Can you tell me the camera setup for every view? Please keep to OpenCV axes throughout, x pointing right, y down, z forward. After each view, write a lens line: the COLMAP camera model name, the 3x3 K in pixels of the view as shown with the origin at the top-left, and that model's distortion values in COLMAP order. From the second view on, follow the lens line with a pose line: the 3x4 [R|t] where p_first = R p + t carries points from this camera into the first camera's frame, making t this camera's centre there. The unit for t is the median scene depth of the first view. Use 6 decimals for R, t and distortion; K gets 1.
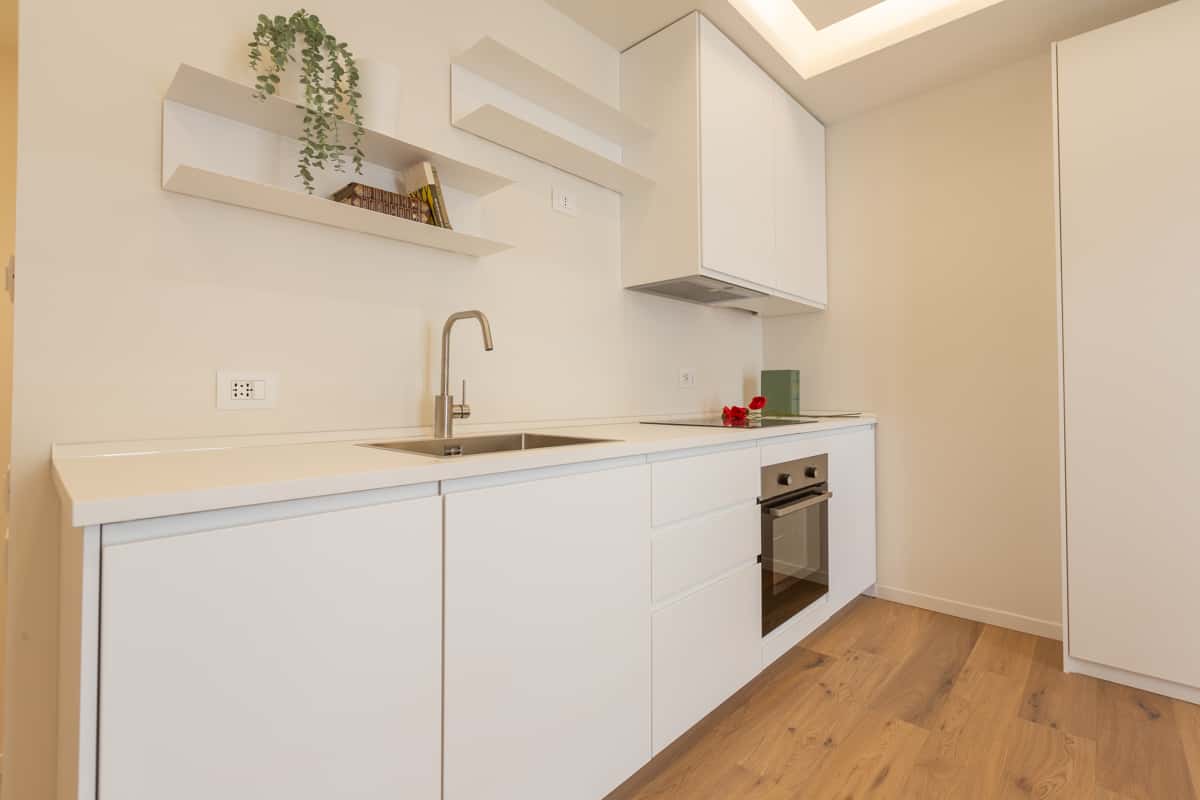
lens RADIAL K [[540.4, 0, 619.9], [0, 540.4, 382.2], [0, 0, 1]] dist [-0.000667, -0.000958]
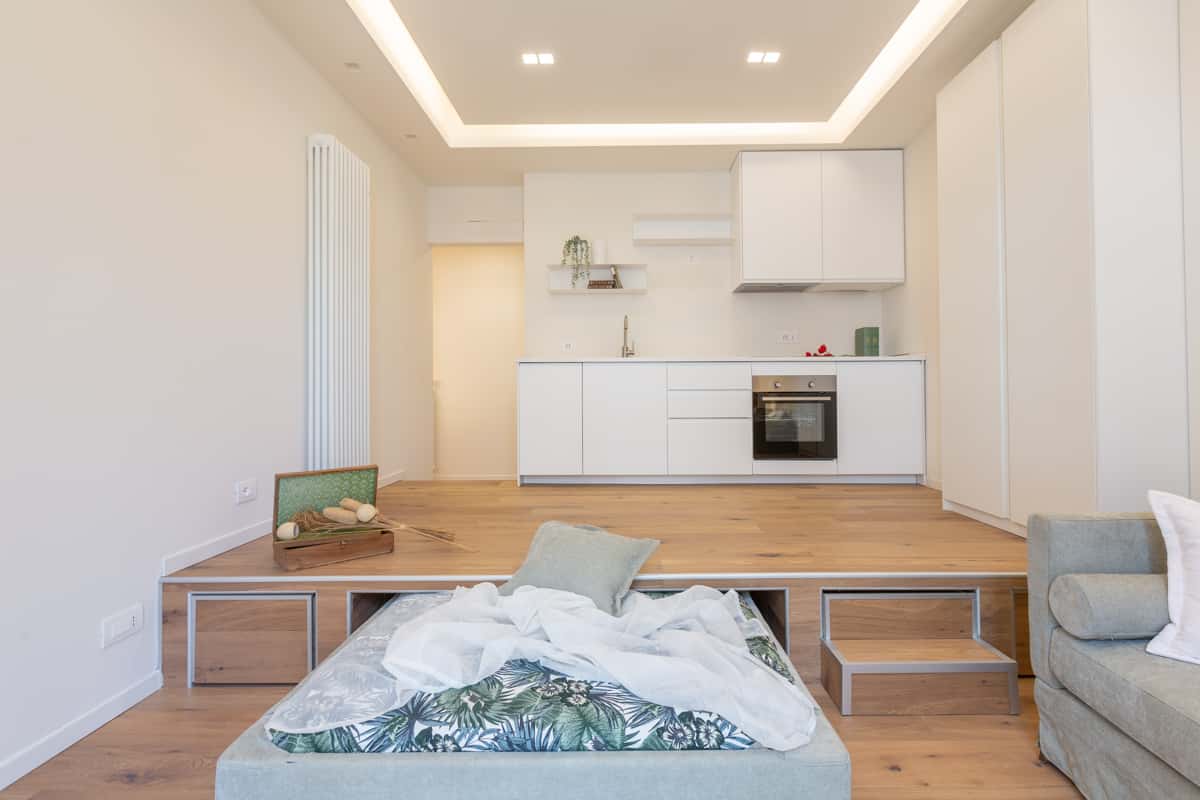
lens RADIAL K [[538.7, 0, 620.5], [0, 538.7, 383.9], [0, 0, 1]] dist [-0.000831, -0.000161]
pose [[0.666080, -0.010327, -0.745809, 1.864470], [0.018826, 0.999818, 0.002970, 0.223078], [0.745643, -0.016019, 0.666153, -0.942365]]
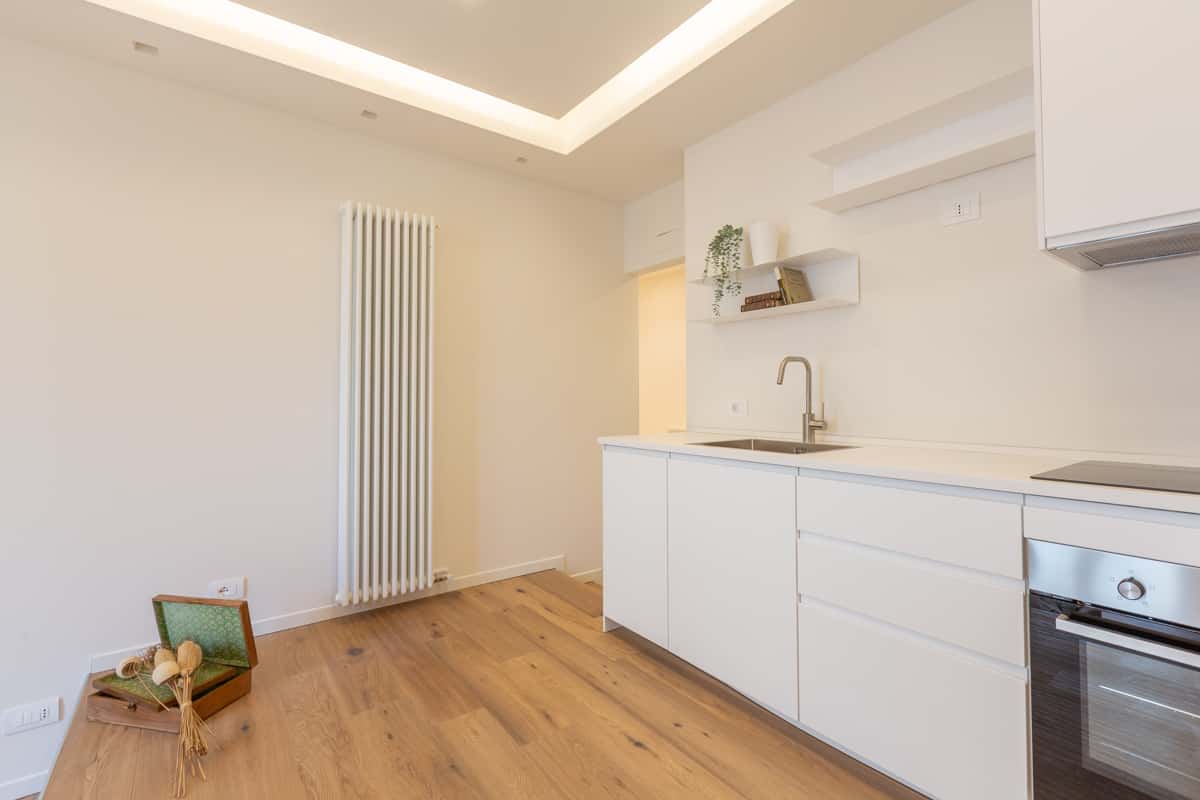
lens RADIAL K [[540.4, 0, 619.9], [0, 540.4, 382.2], [0, 0, 1]] dist [-0.000667, -0.000958]
pose [[-0.175695, -0.022599, -0.984185, 1.289524], [0.023085, 0.999367, -0.027069, -0.033785], [0.984174, -0.027476, -0.175062, 0.810712]]
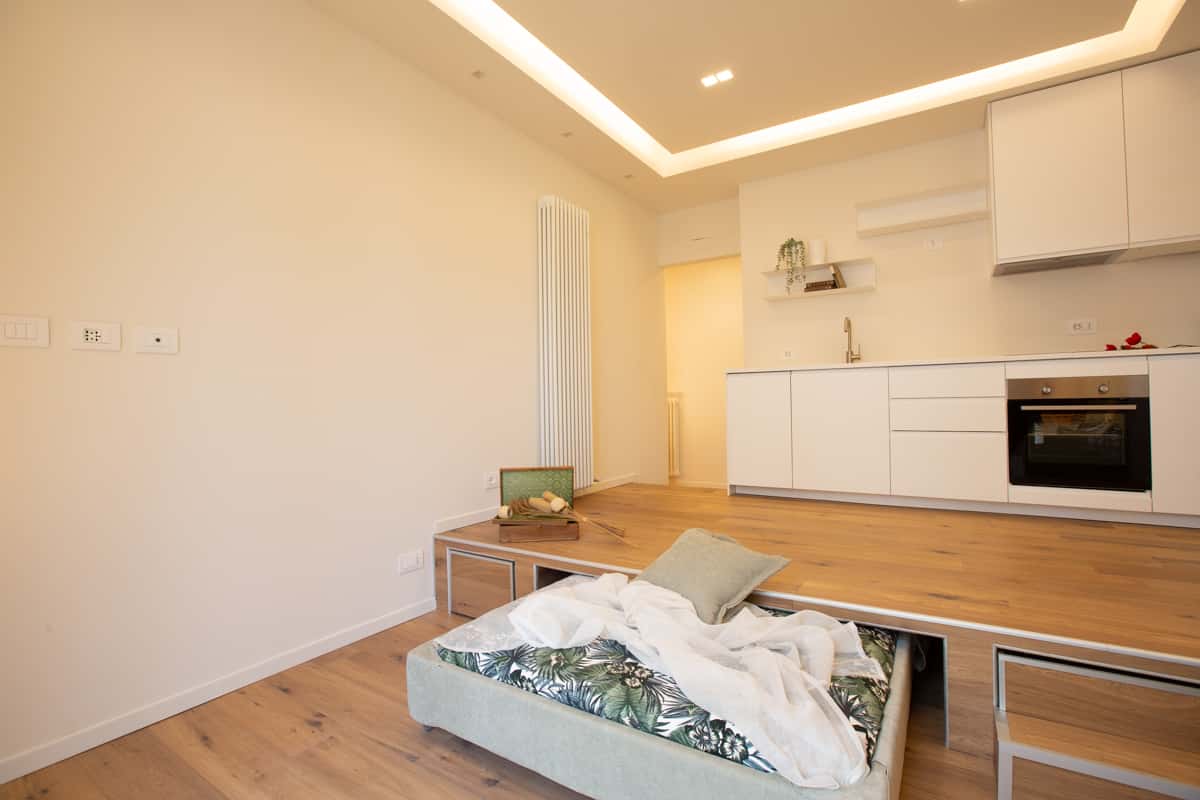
lens RADIAL K [[542.7, 0, 597.3], [0, 542.7, 397.4], [0, 0, 1]] dist [-0.056827, 0.019355]
pose [[0.155789, -0.011658, -0.987722, 2.114378], [0.036726, 0.999307, -0.006002, 0.227013], [0.987107, -0.035340, 0.156109, -0.610010]]
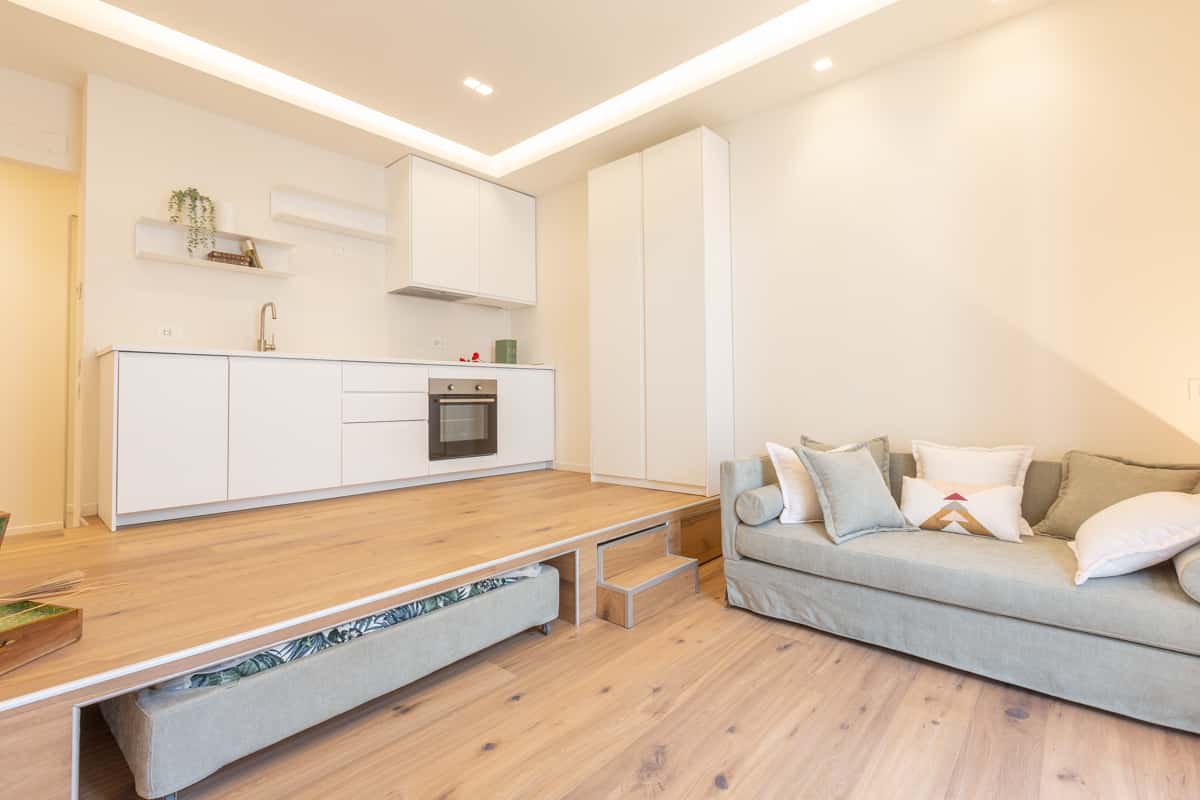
lens RADIAL K [[540.4, 0, 619.9], [0, 540.4, 382.2], [0, 0, 1]] dist [-0.000667, -0.000958]
pose [[0.999685, -0.006280, 0.024284, 1.218253], [0.006415, 0.999964, -0.005495, 0.243225], [-0.024248, 0.005649, 0.999690, -1.419529]]
